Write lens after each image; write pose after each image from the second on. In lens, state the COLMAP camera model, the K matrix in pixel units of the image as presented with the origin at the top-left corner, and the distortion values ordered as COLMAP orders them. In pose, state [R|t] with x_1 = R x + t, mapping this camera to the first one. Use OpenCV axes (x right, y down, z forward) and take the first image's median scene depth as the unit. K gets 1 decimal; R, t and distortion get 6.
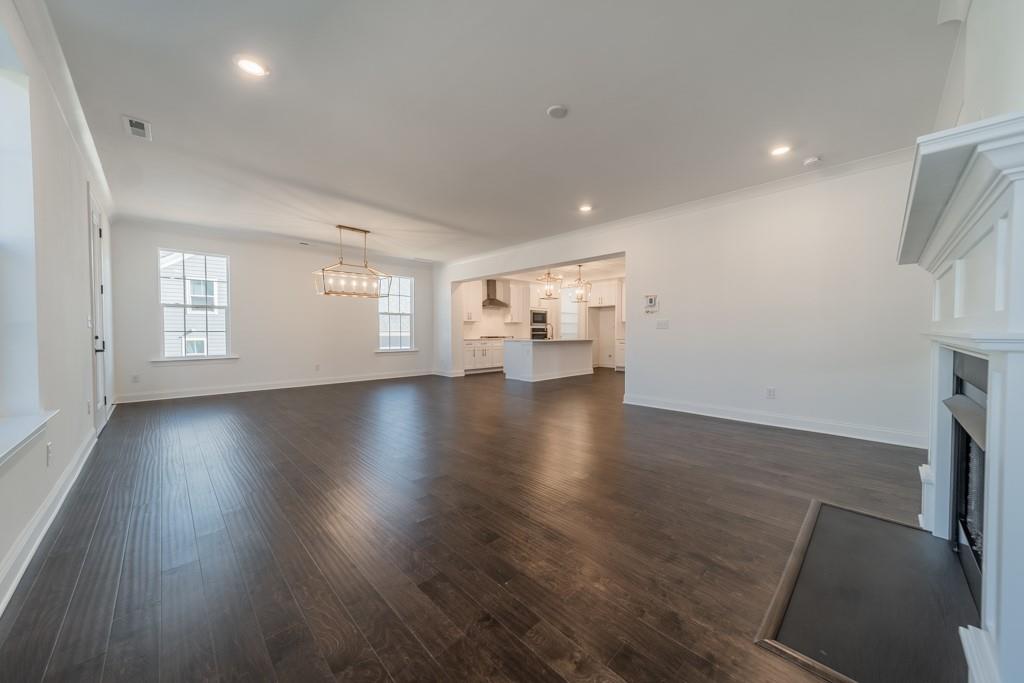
lens RADIAL K [[360.4, 0, 513.5], [0, 360.4, 339.4], [0, 0, 1]] dist [0.004472, 0.000023]
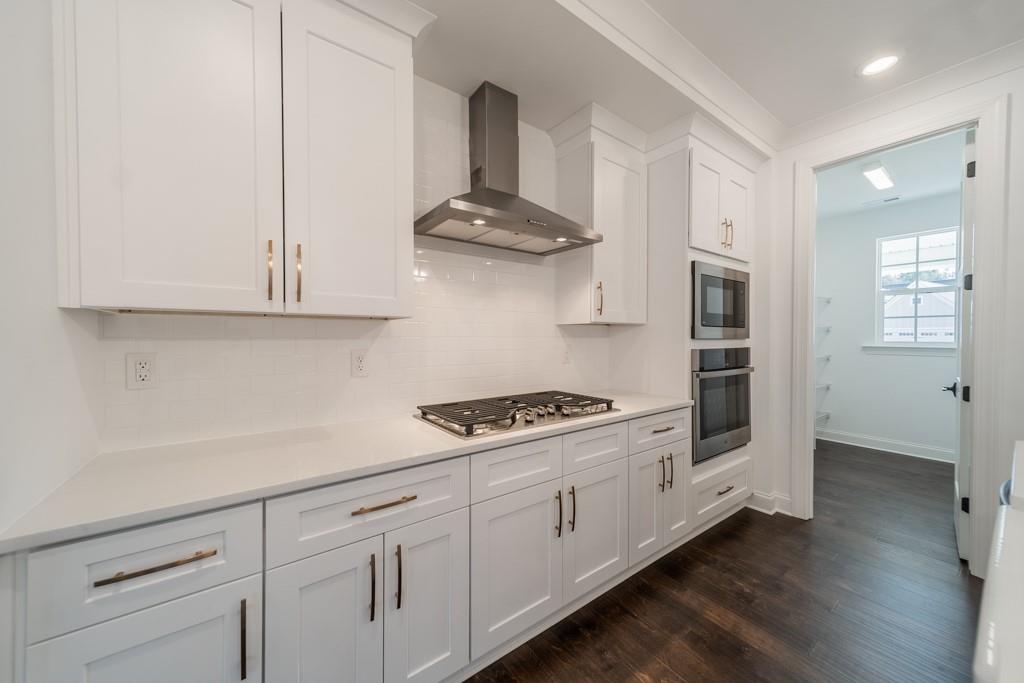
lens RADIAL K [[366.9, 0, 513.7], [0, 366.9, 340.5], [0, 0, 1]] dist [0.008625, -0.000014]
pose [[0.989733, 0.006133, -0.142796, -0.022880], [-0.006955, 0.999962, -0.005260, -0.037449], [0.142758, 0.006199, 0.989738, 0.823799]]
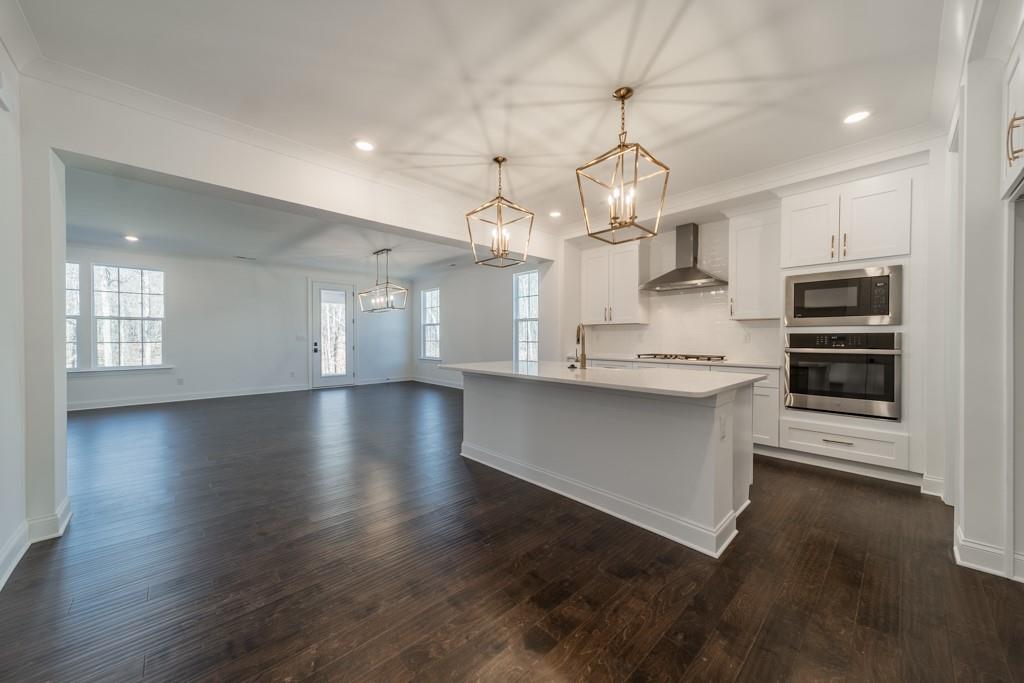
lens RADIAL K [[366.9, 0, 513.7], [0, 366.9, 340.5], [0, 0, 1]] dist [0.008625, -0.000014]
pose [[-0.016435, 0.009993, -0.999815, 0.393946], [-0.017792, 0.999789, 0.010286, -0.026422], [0.999707, 0.017958, -0.016254, 0.810018]]
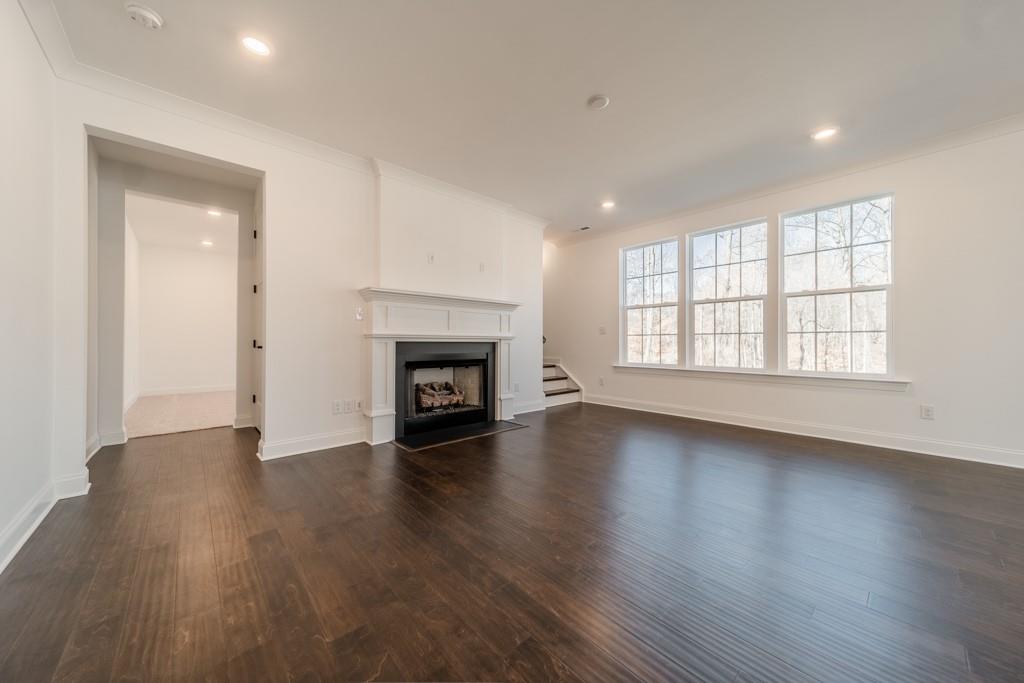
lens RADIAL K [[362.9, 0, 514.0], [0, 362.9, 338.8], [0, 0, 1]] dist [0.001817, 0.000050]
pose [[-0.999110, 0.002796, 0.042078, 0.079150], [0.003433, 0.999881, 0.015062, -0.005141], [-0.042030, 0.015193, -0.999001, 0.526277]]
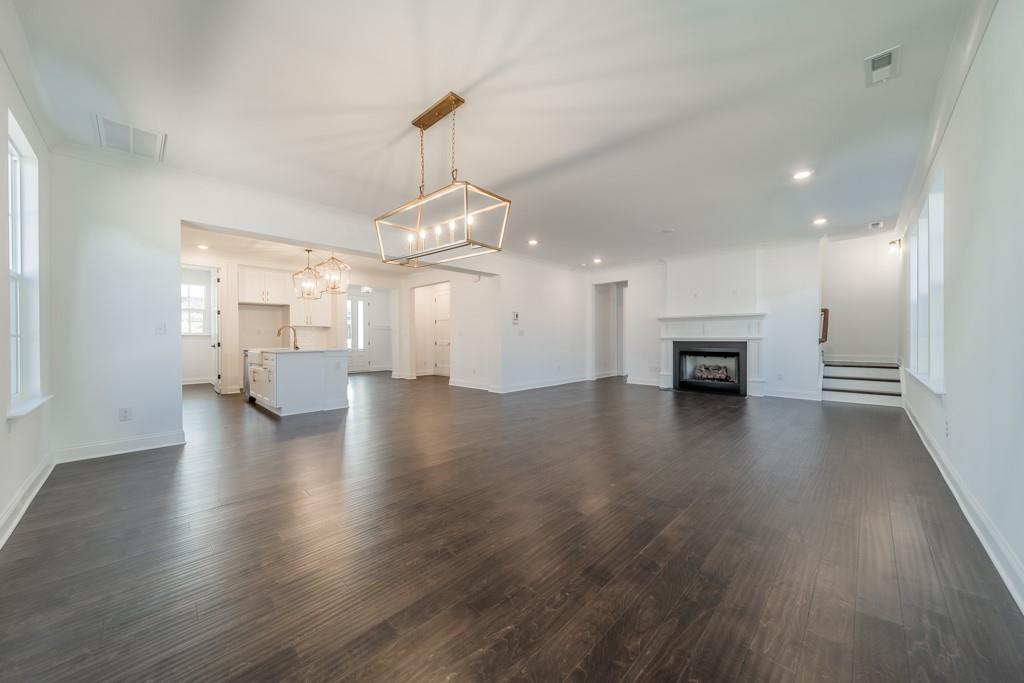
lens RADIAL K [[358.8, 0, 514.2], [0, 358.8, 341.5], [0, 0, 1]] dist [0.008828, 0.000070]
pose [[-0.032285, -0.005535, 0.999463, -0.509668], [0.022772, 0.999721, 0.006272, -0.008171], [-0.999219, 0.022963, -0.032149, 0.522789]]
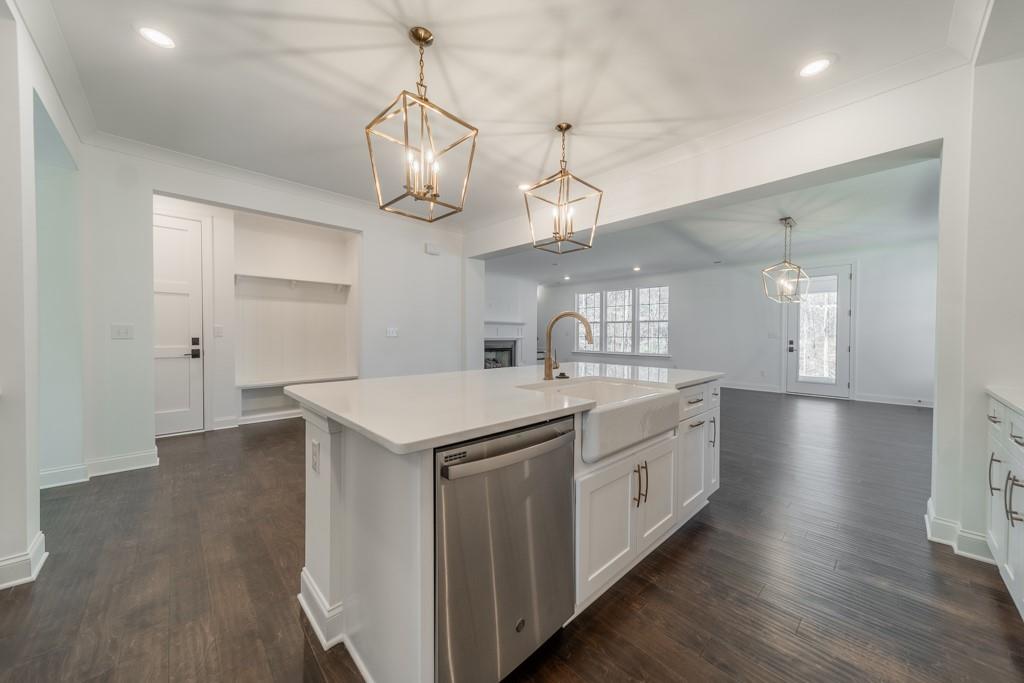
lens RADIAL K [[362.9, 0, 514.0], [0, 362.9, 338.8], [0, 0, 1]] dist [0.001817, 0.000050]
pose [[-0.999850, -0.003691, 0.016947, 0.108456], [-0.003141, 0.999471, 0.032363, -0.030099], [-0.017058, 0.032305, -0.999332, 1.063998]]
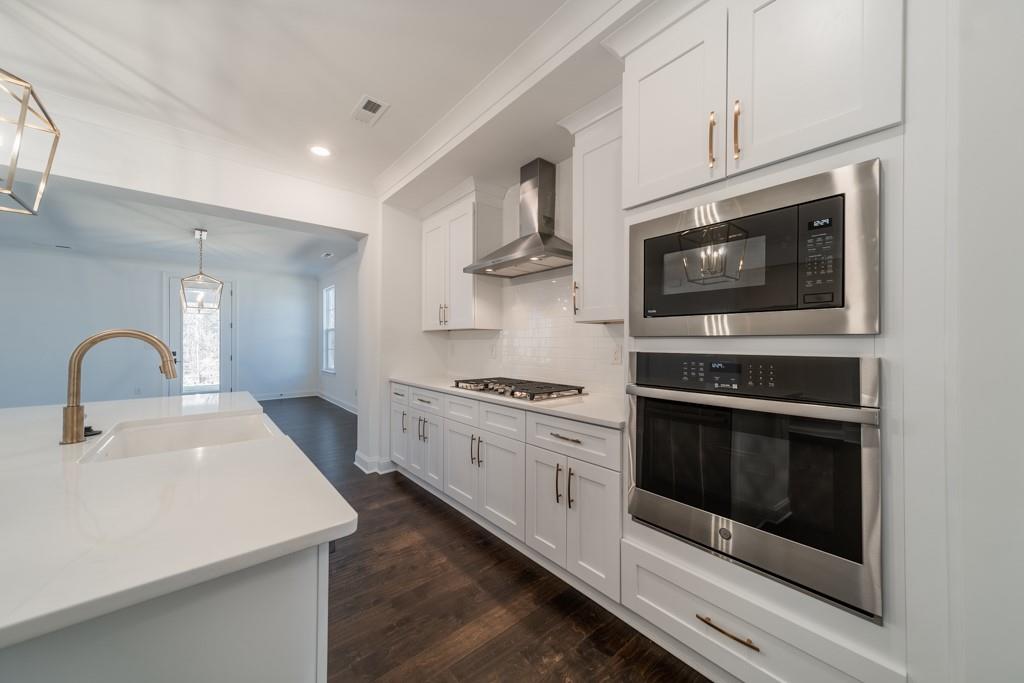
lens RADIAL K [[360.4, 0, 513.5], [0, 360.4, 339.4], [0, 0, 1]] dist [0.004472, 0.000023]
pose [[-0.064758, -0.003840, -0.997894, 0.203460], [-0.018999, 0.999816, -0.002614, -0.037827], [0.997720, 0.018790, -0.064819, 1.014959]]
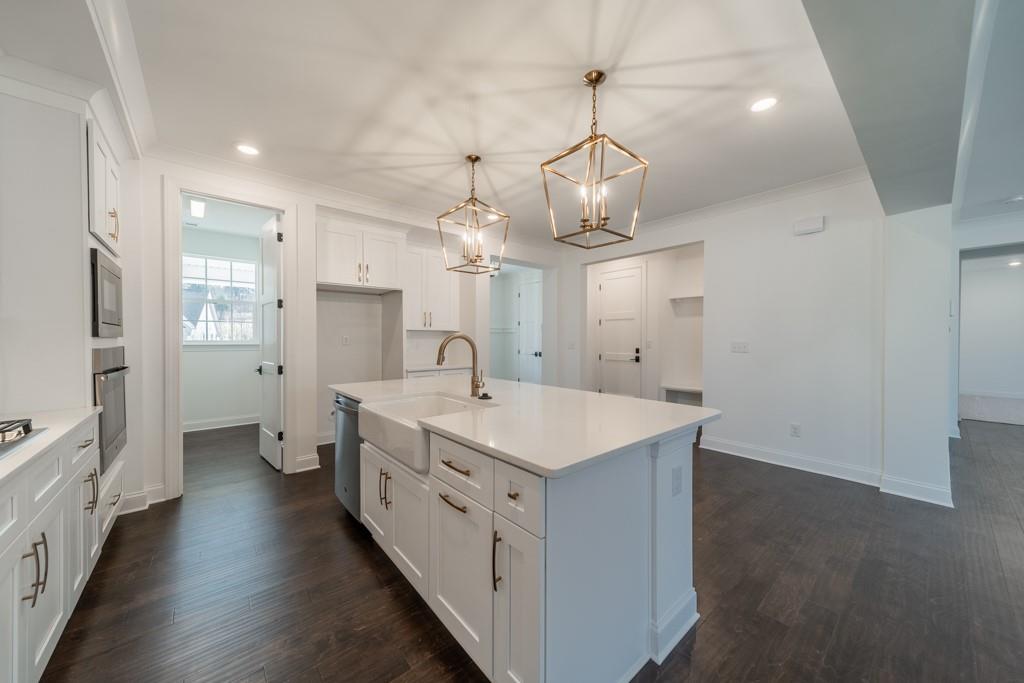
lens RADIAL K [[358.8, 0, 514.2], [0, 358.8, 341.5], [0, 0, 1]] dist [0.008828, 0.000070]
pose [[0.060659, -0.007645, 0.998129, -0.125025], [0.017688, 0.999822, 0.006583, -0.035440], [-0.998002, 0.017255, 0.060784, 0.824768]]
